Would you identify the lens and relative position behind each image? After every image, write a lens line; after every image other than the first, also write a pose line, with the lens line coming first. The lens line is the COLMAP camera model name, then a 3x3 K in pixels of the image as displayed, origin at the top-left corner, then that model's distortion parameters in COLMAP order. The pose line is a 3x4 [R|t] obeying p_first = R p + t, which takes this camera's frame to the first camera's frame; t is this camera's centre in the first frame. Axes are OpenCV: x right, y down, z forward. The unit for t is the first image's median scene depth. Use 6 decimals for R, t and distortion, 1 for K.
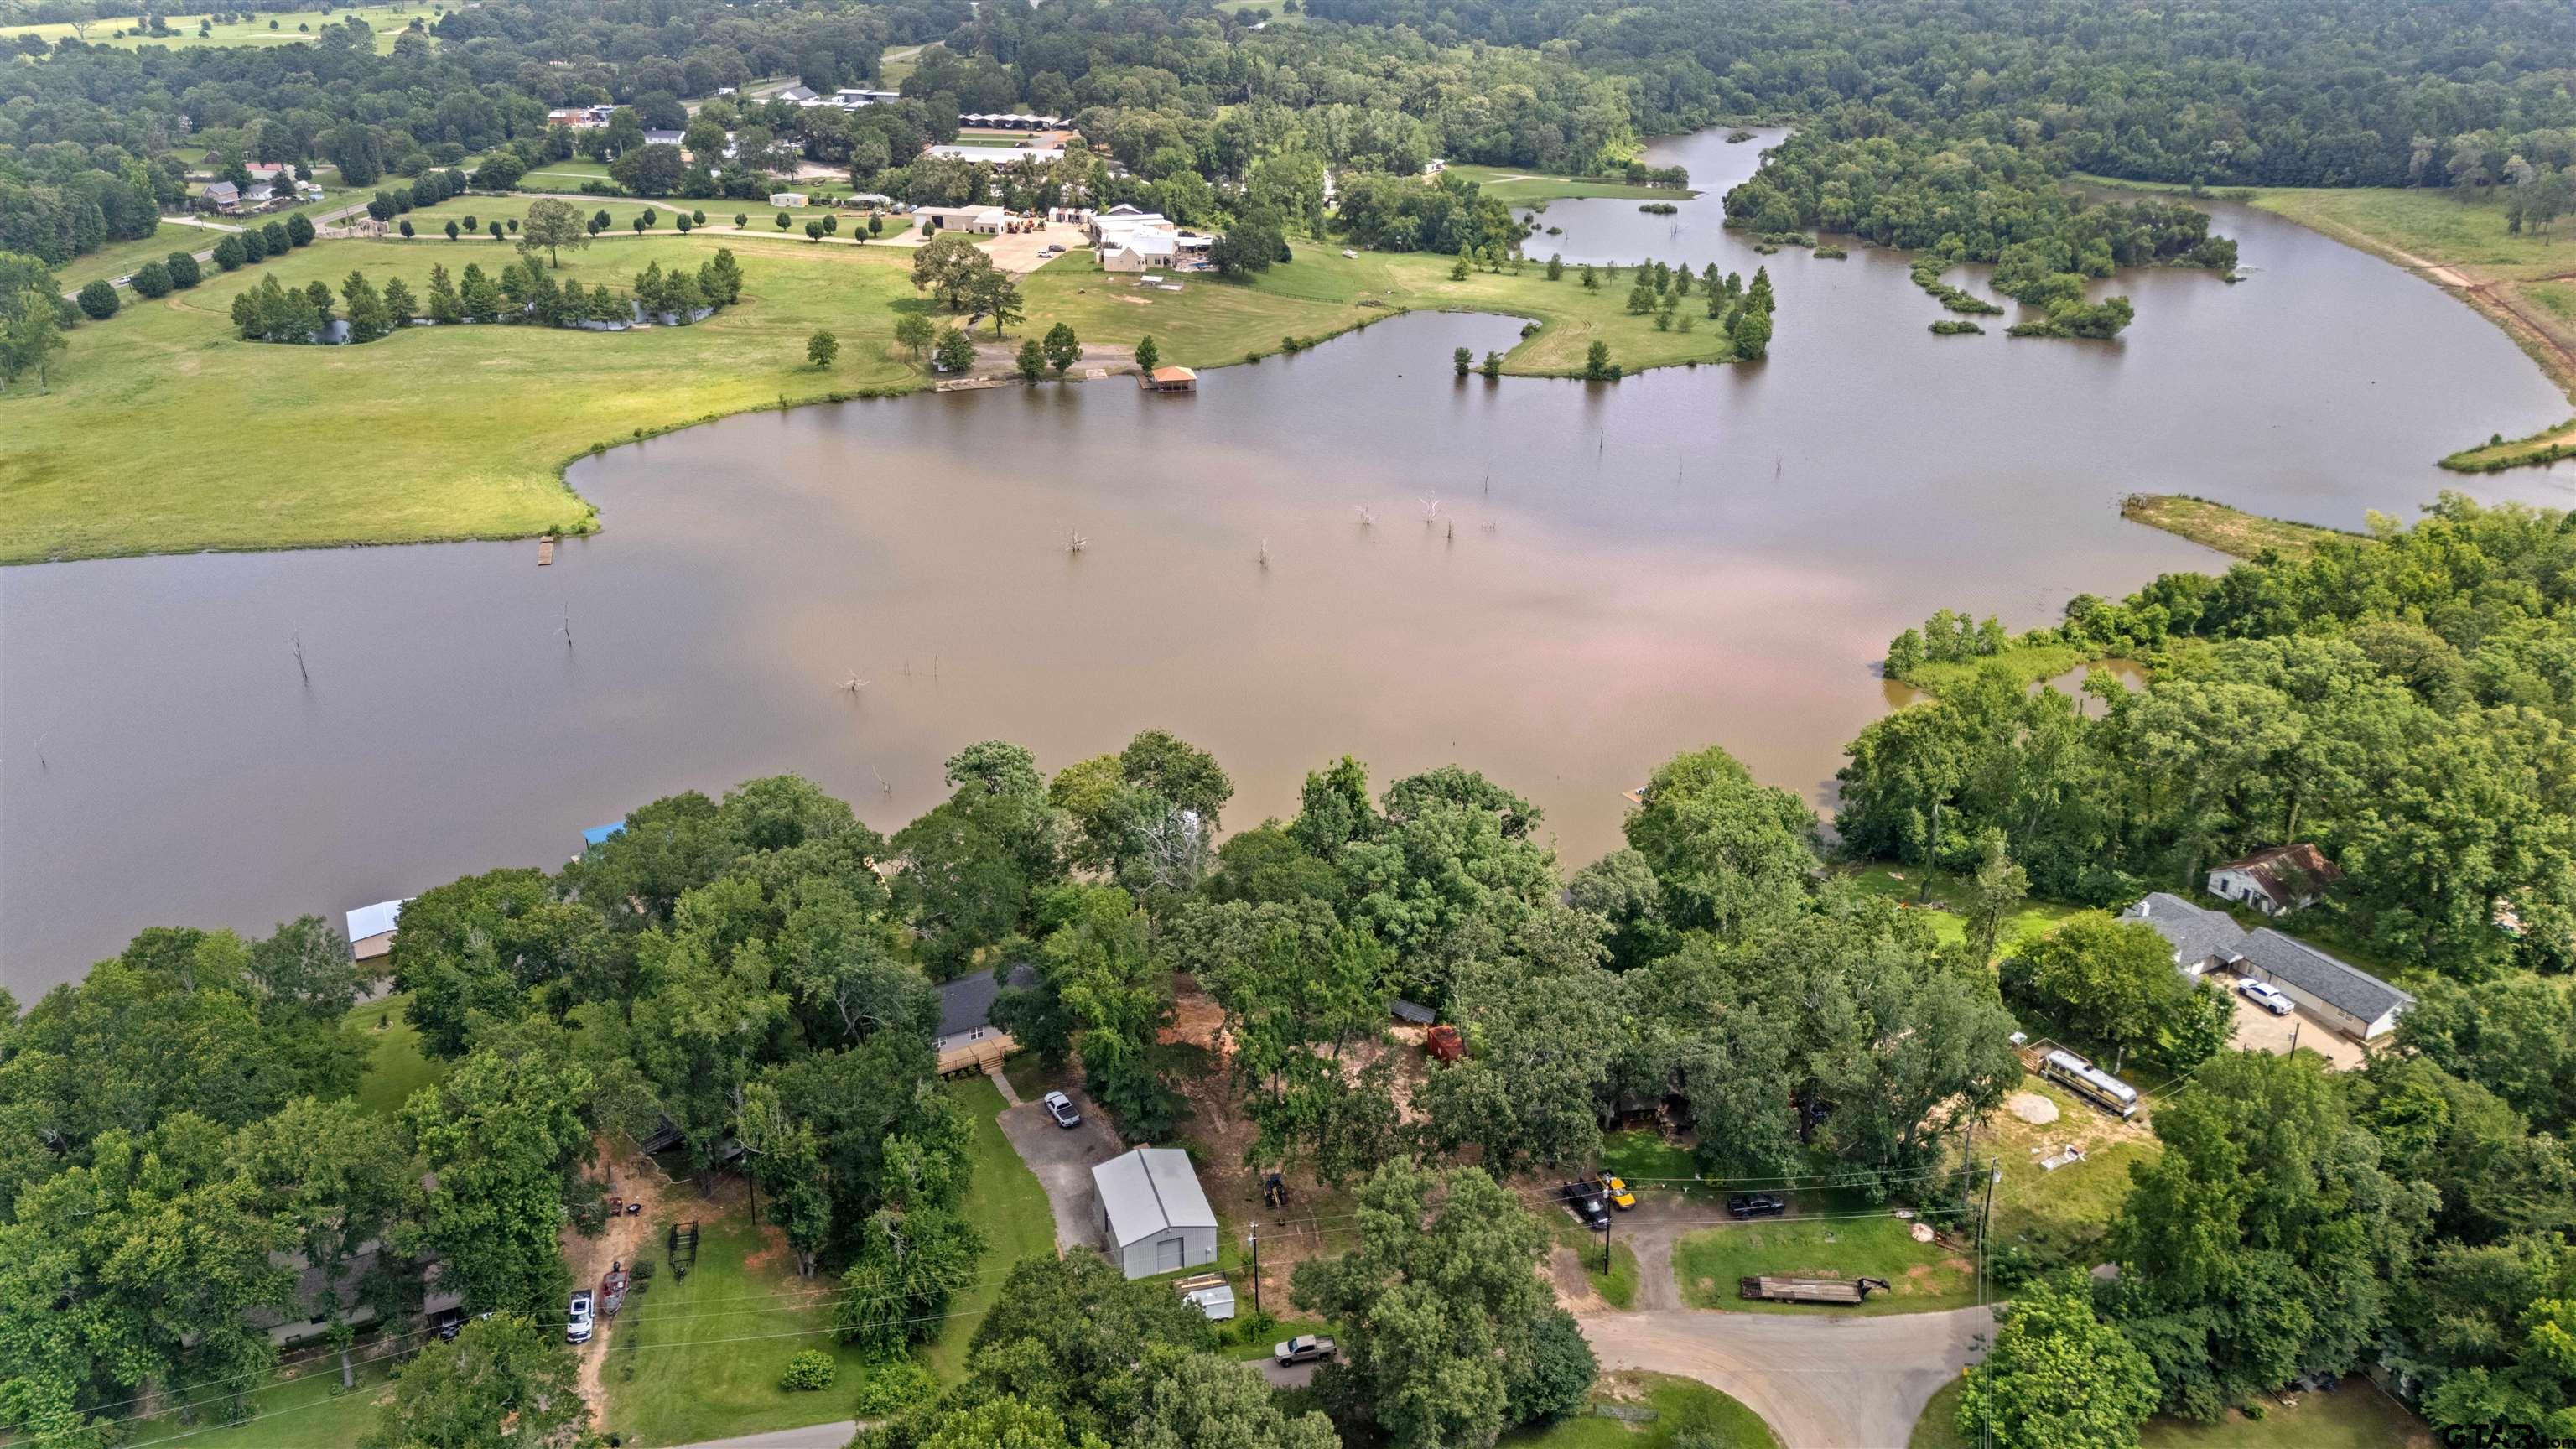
lens RADIAL K [[1945.2, 0, 1287.2], [0, 1945.2, 720.8], [0, 0, 1]] dist [0.121205, -0.102176]
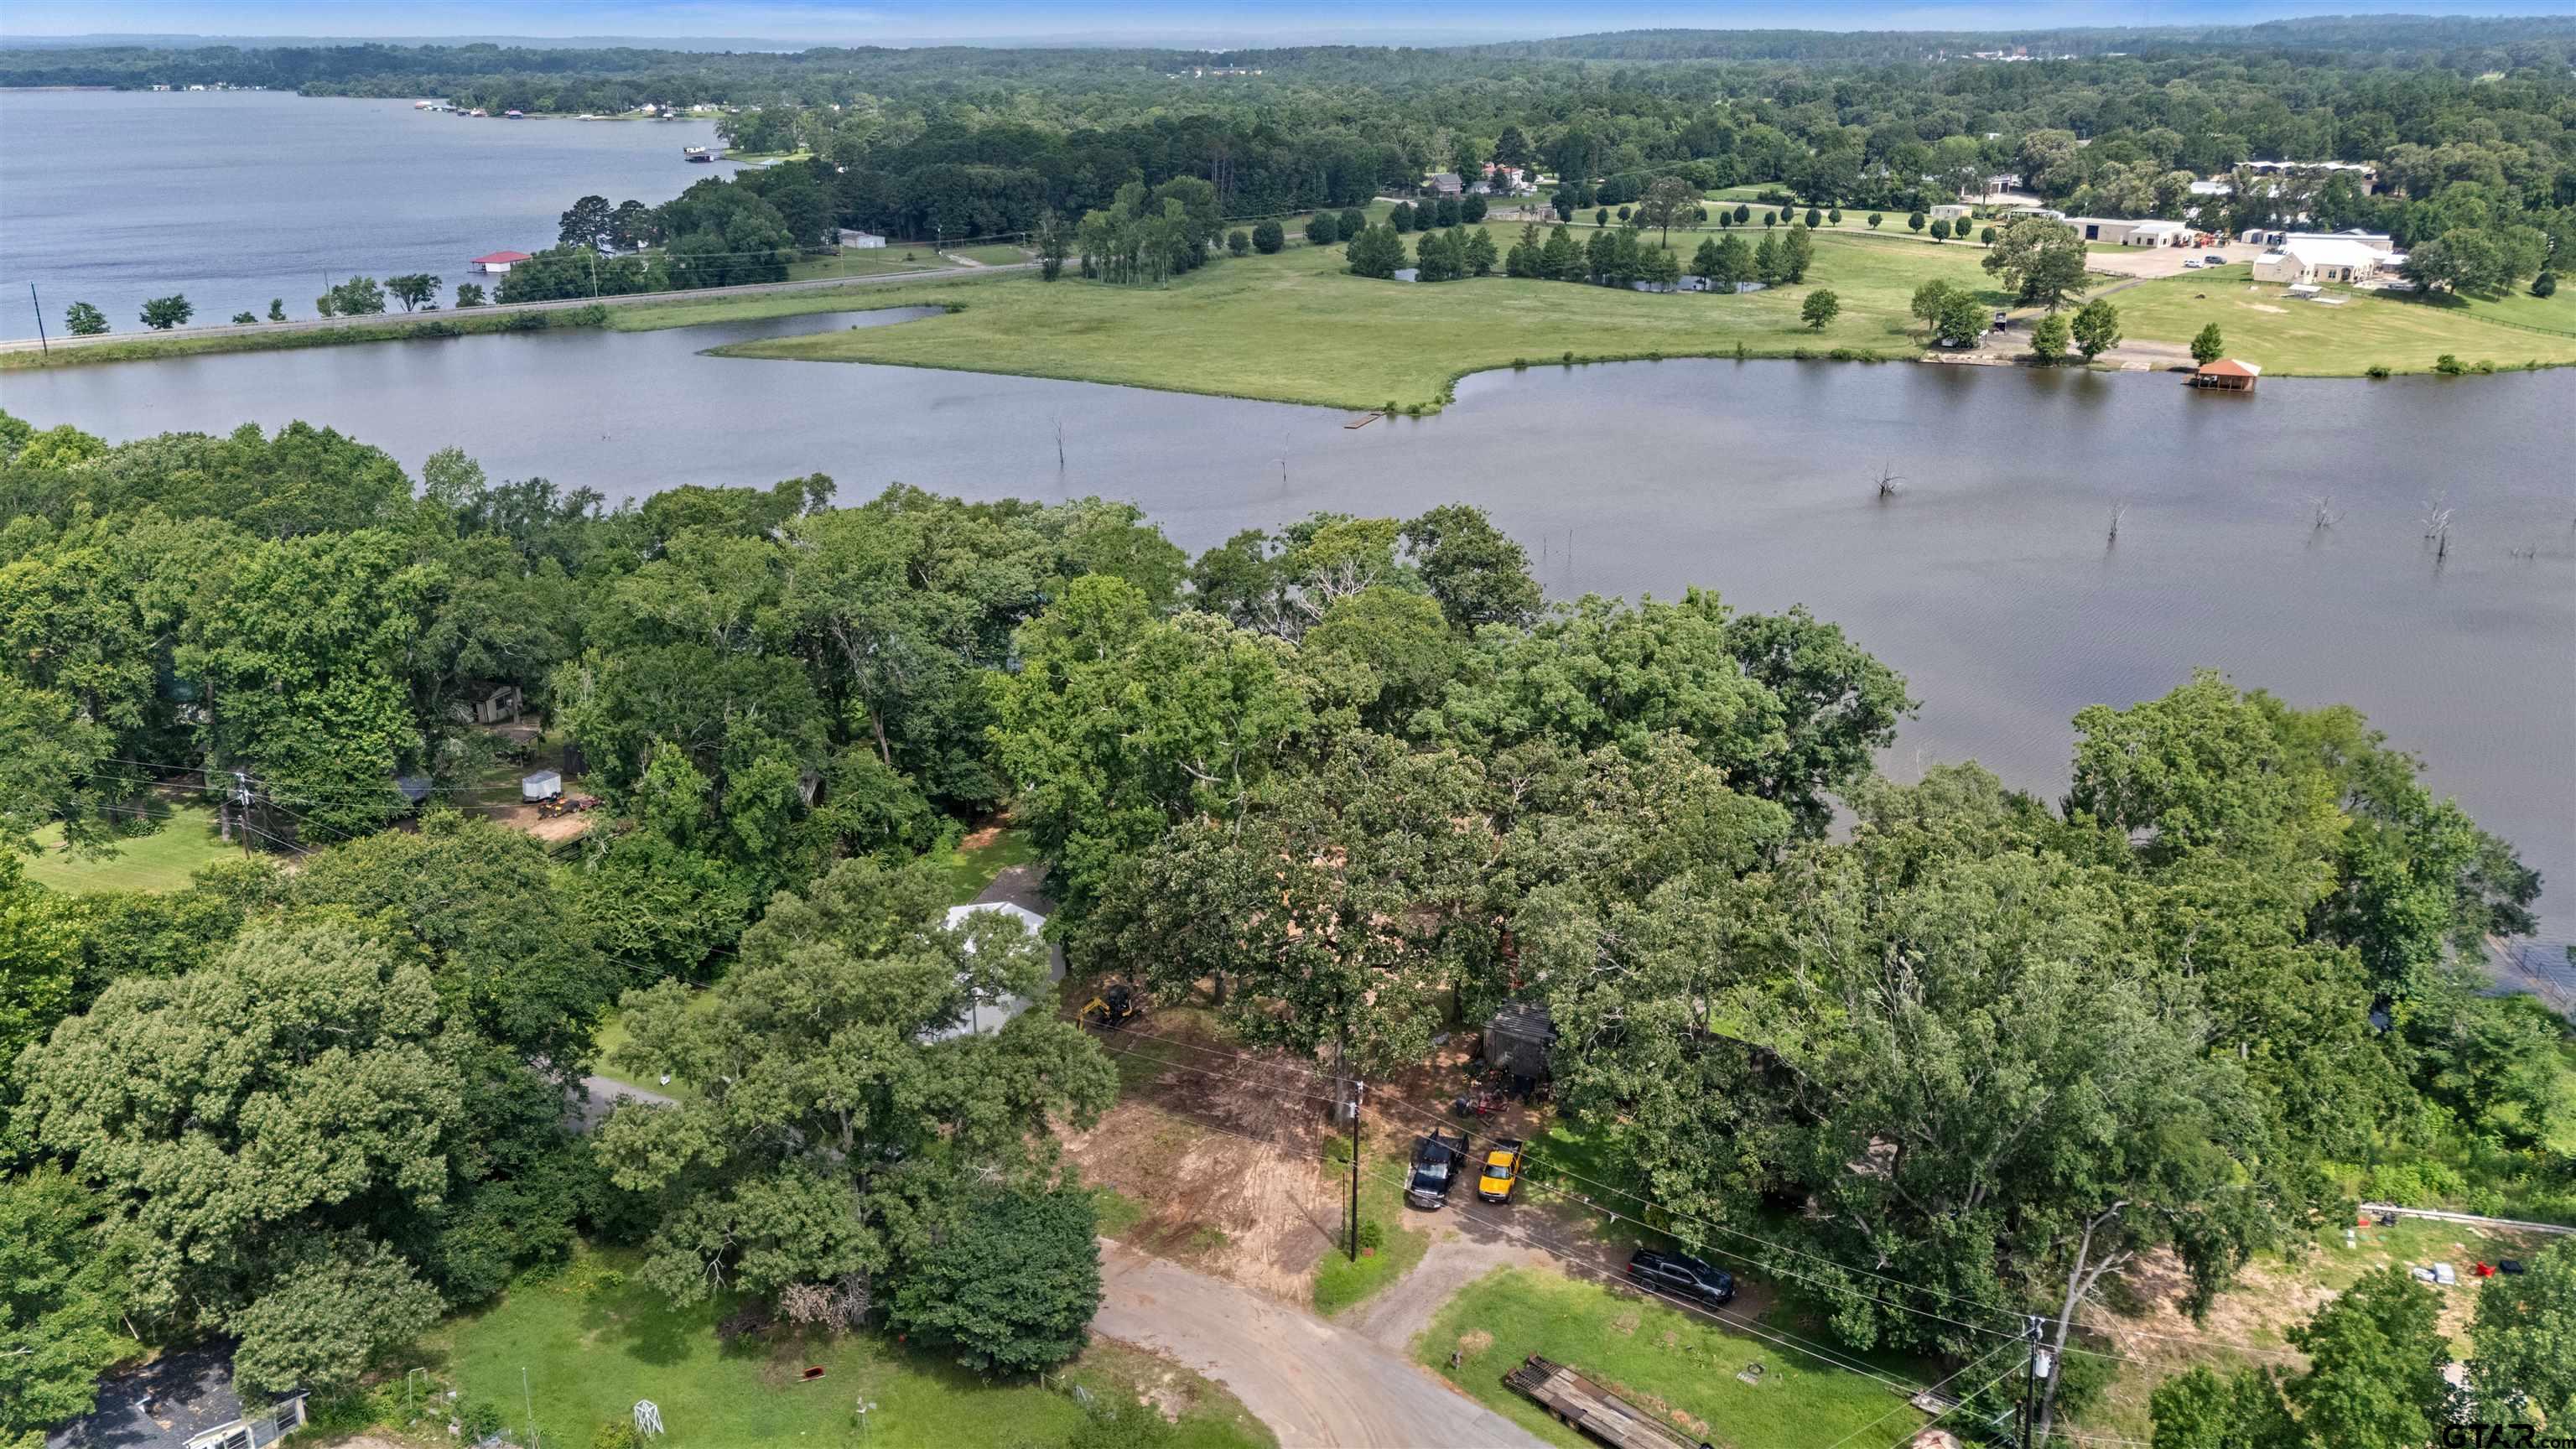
lens RADIAL K [[1945.2, 0, 1287.2], [0, 1945.2, 720.8], [0, 0, 1]] dist [0.121205, -0.102176]
pose [[0.770918, 0.216126, -0.599145, 0.404083], [-0.259025, 0.965753, 0.015084, 0.107573], [0.581886, 0.143565, 0.800498, 0.437684]]
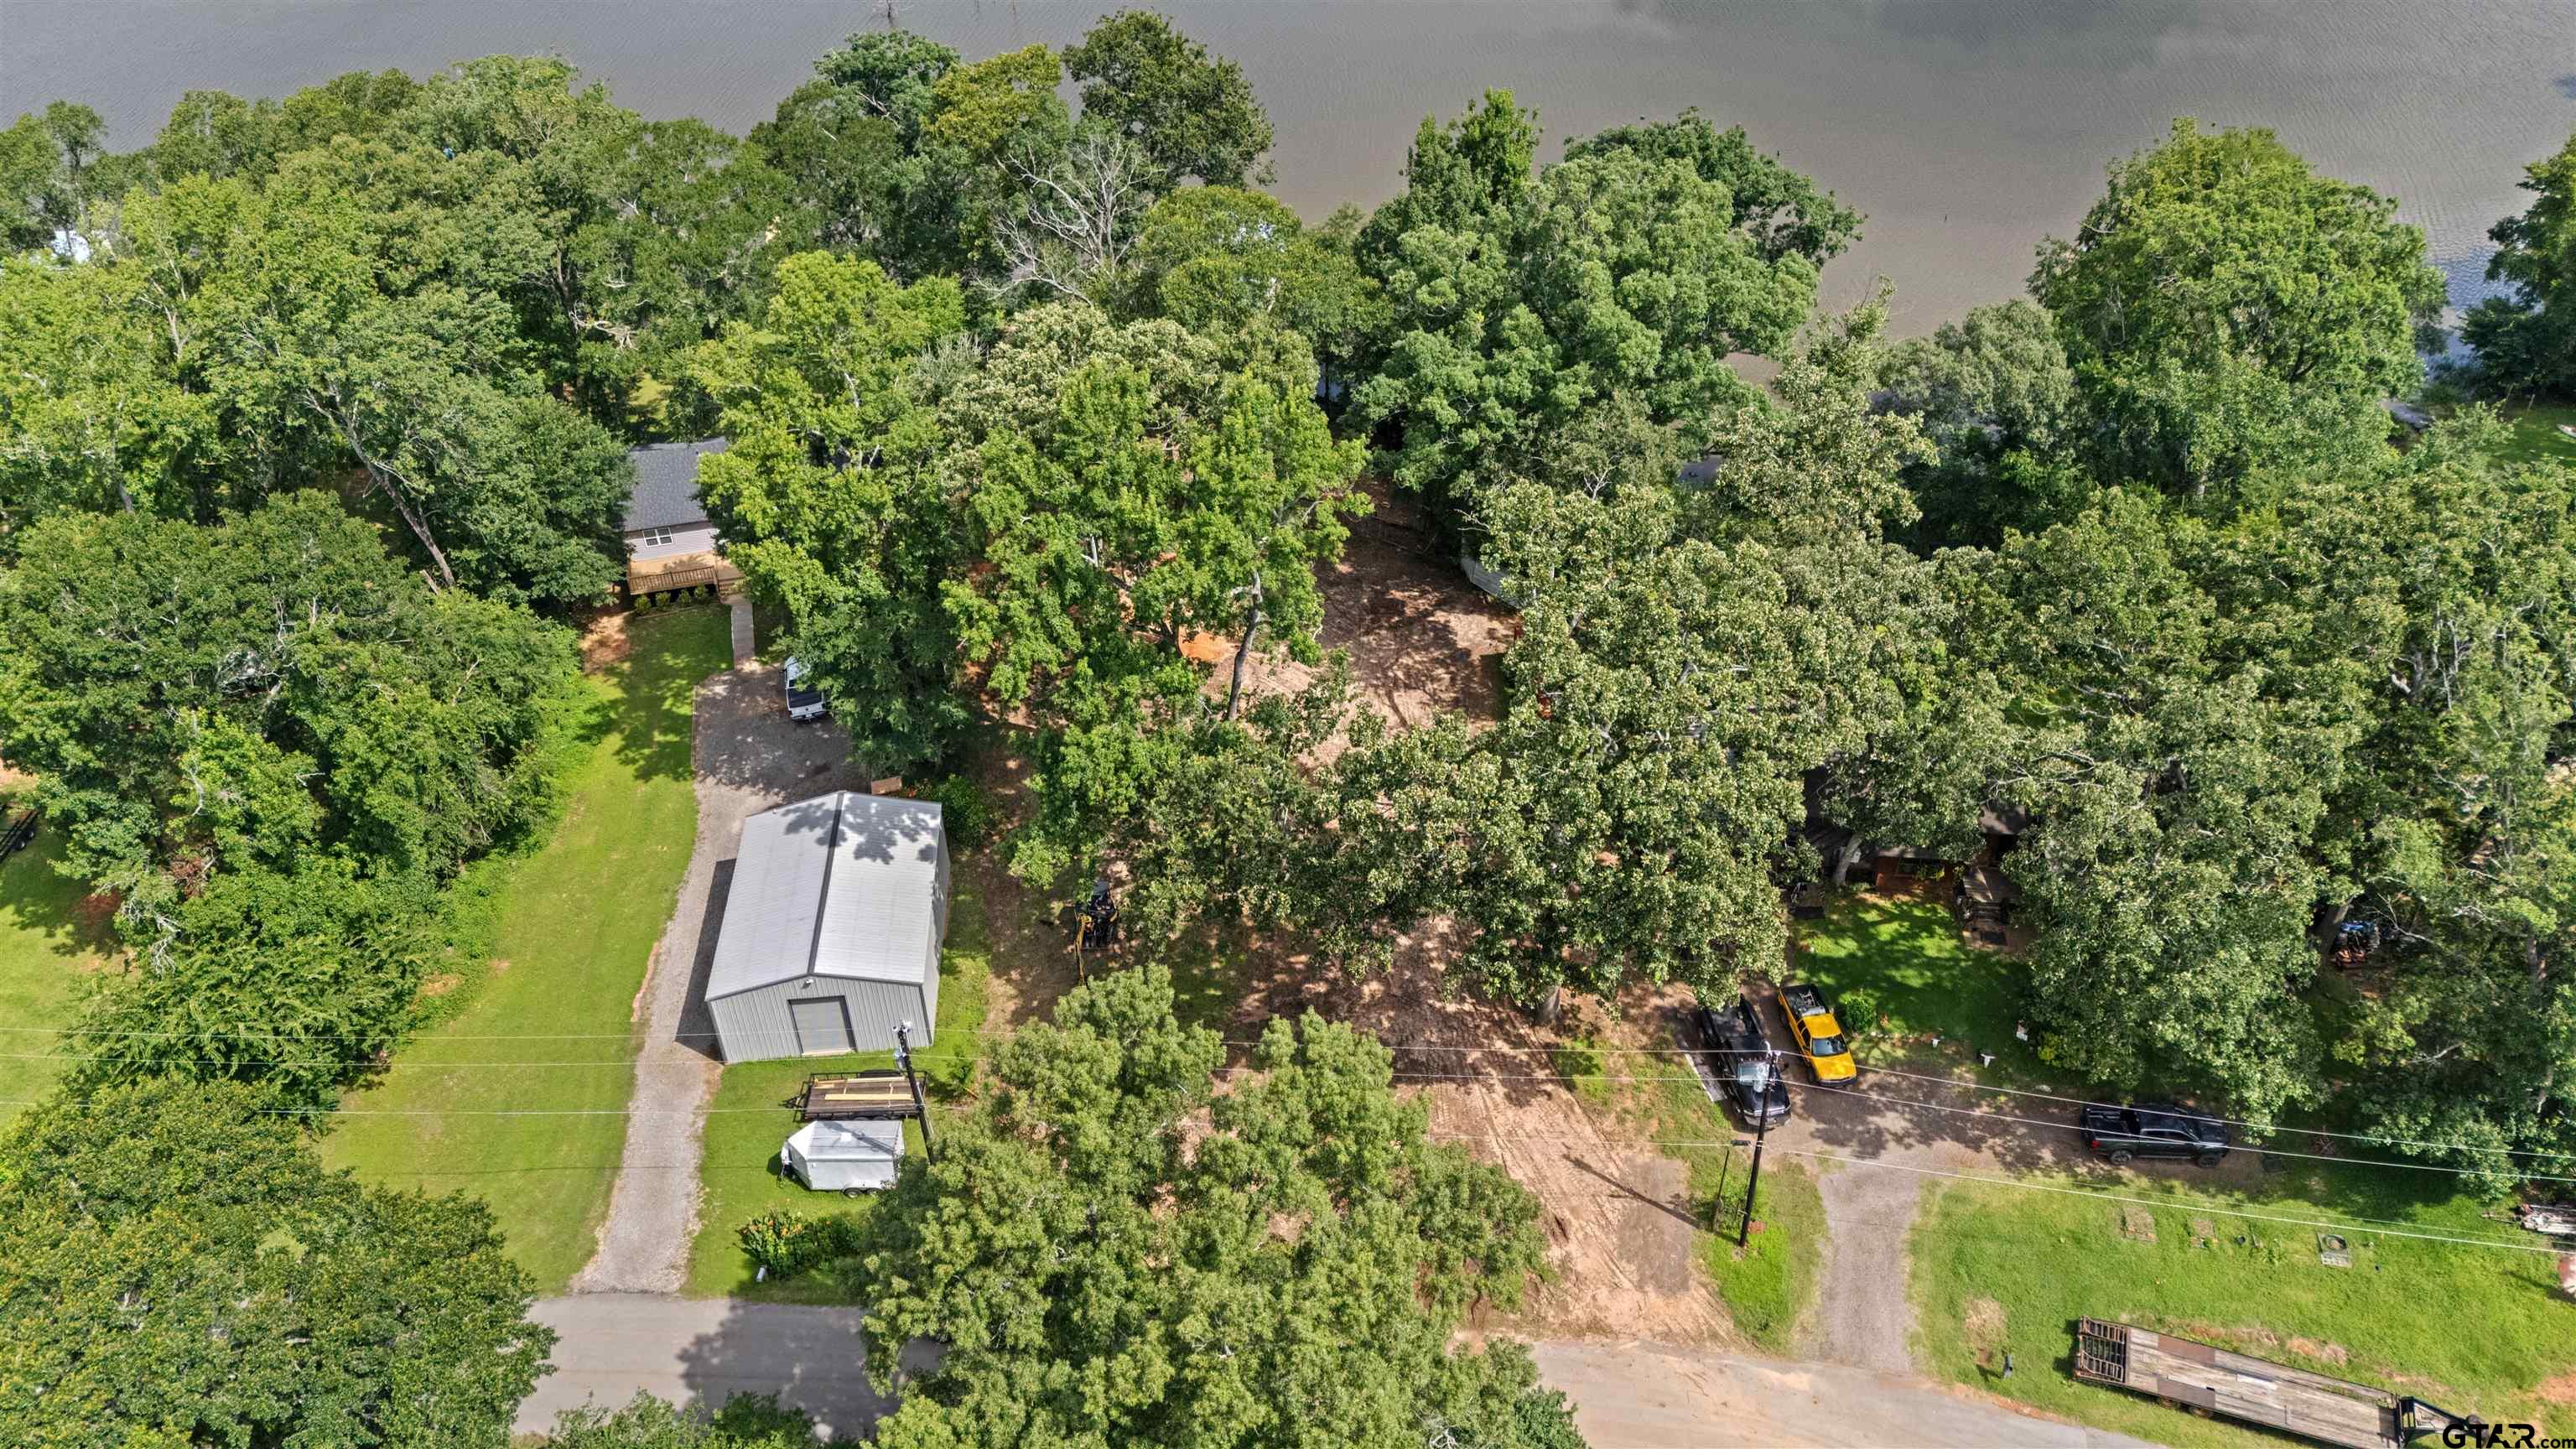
lens RADIAL K [[1945.2, 0, 1287.2], [0, 1945.2, 720.8], [0, 0, 1]] dist [0.121205, -0.102176]
pose [[0.972685, 0.131418, -0.191345, 0.116713], [-0.082516, 0.966220, 0.244151, 0.067152], [0.216967, -0.221693, 0.950672, 0.525712]]
